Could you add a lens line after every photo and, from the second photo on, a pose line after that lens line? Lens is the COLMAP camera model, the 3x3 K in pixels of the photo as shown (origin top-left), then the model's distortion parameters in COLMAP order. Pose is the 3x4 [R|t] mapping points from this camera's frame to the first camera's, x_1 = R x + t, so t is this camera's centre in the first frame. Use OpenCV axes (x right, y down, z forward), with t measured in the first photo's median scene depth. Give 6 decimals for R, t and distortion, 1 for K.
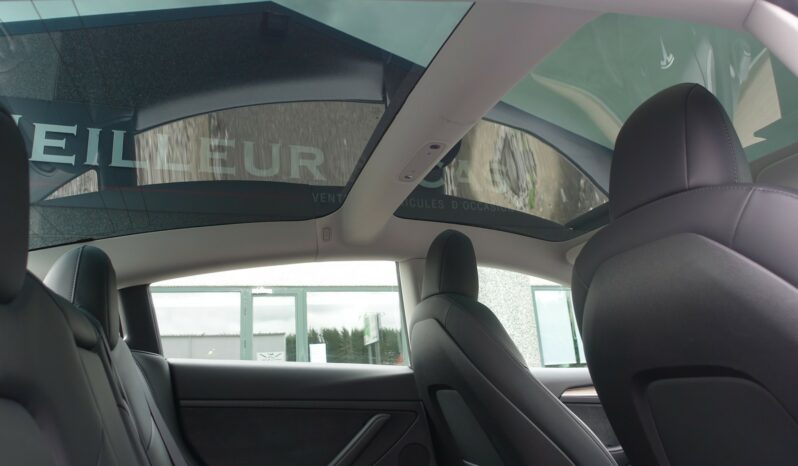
lens RADIAL K [[543.8, 0, 402.4], [0, 543.8, 228.2], [0, 0, 1]] dist [-0.005851, -0.000603]
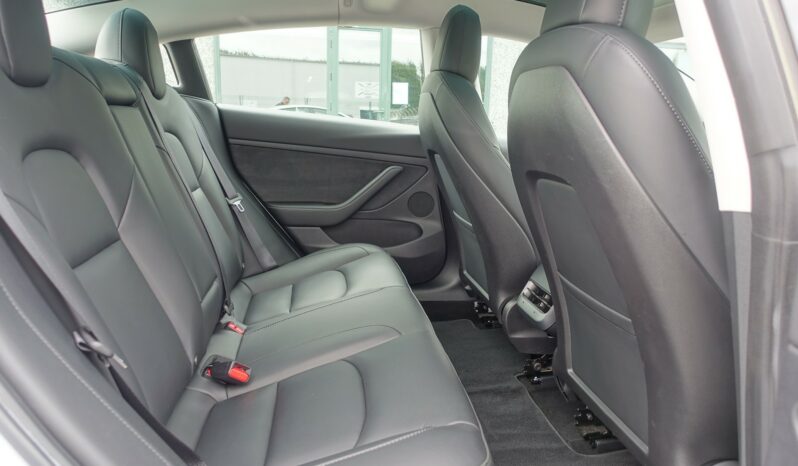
lens RADIAL K [[543.8, 0, 402.4], [0, 543.8, 228.2], [0, 0, 1]] dist [-0.005851, -0.000603]
pose [[0.980304, 0.129011, -0.149536, 0.189536], [-0.046053, 0.885609, 0.462143, -0.092947], [0.192051, -0.446154, 0.874107, -0.098040]]
